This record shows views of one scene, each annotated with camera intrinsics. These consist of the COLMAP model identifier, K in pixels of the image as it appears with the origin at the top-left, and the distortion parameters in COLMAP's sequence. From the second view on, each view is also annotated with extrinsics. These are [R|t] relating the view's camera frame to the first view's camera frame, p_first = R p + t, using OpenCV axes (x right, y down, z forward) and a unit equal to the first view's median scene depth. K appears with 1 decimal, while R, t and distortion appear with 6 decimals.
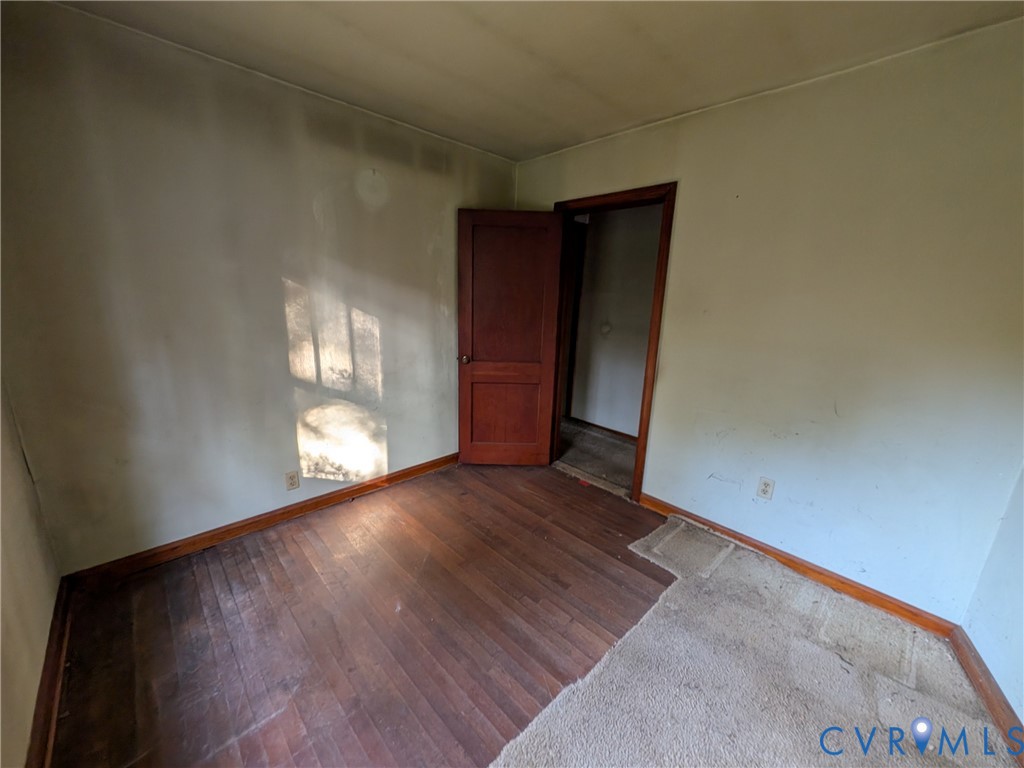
lens RADIAL K [[392.1, 0, 506.9], [0, 392.1, 386.7], [0, 0, 1]] dist [0.000606, 0.000086]
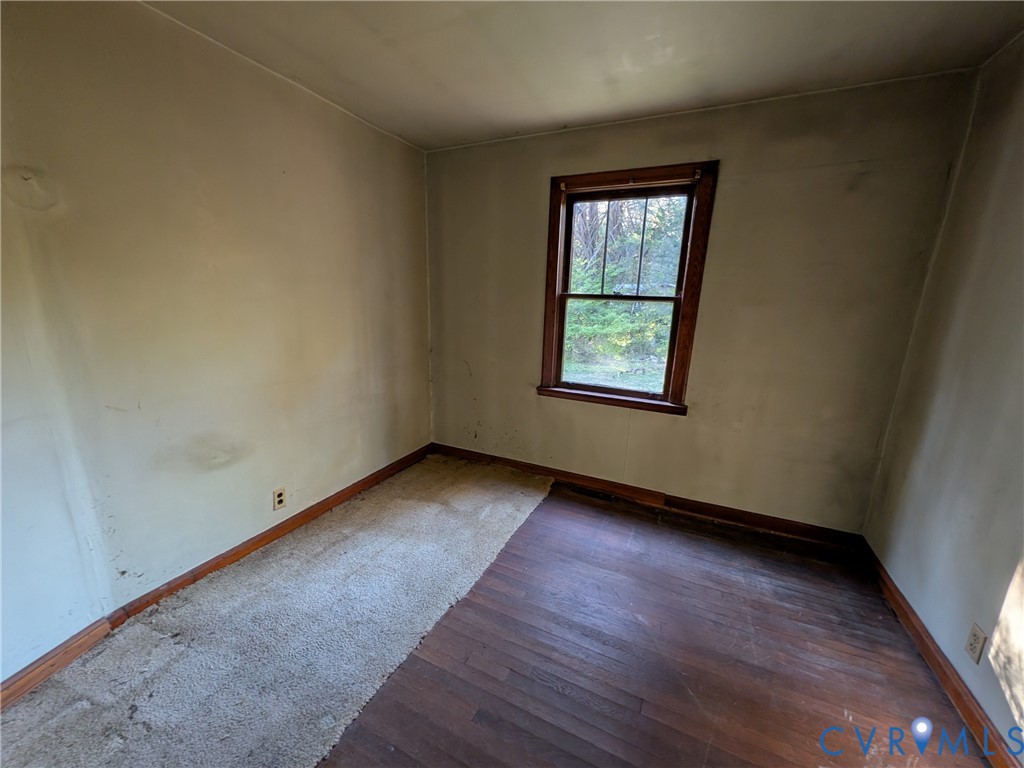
lens RADIAL K [[392.1, 0, 508.0], [0, 392.1, 380.3], [0, 0, 1]] dist [0.000606, 0.000086]
pose [[-0.933207, 0.016712, -0.358950, 0.361890], [-0.140827, 0.902000, 0.408121, -0.311198], [0.330594, 0.431412, -0.839400, 1.422632]]
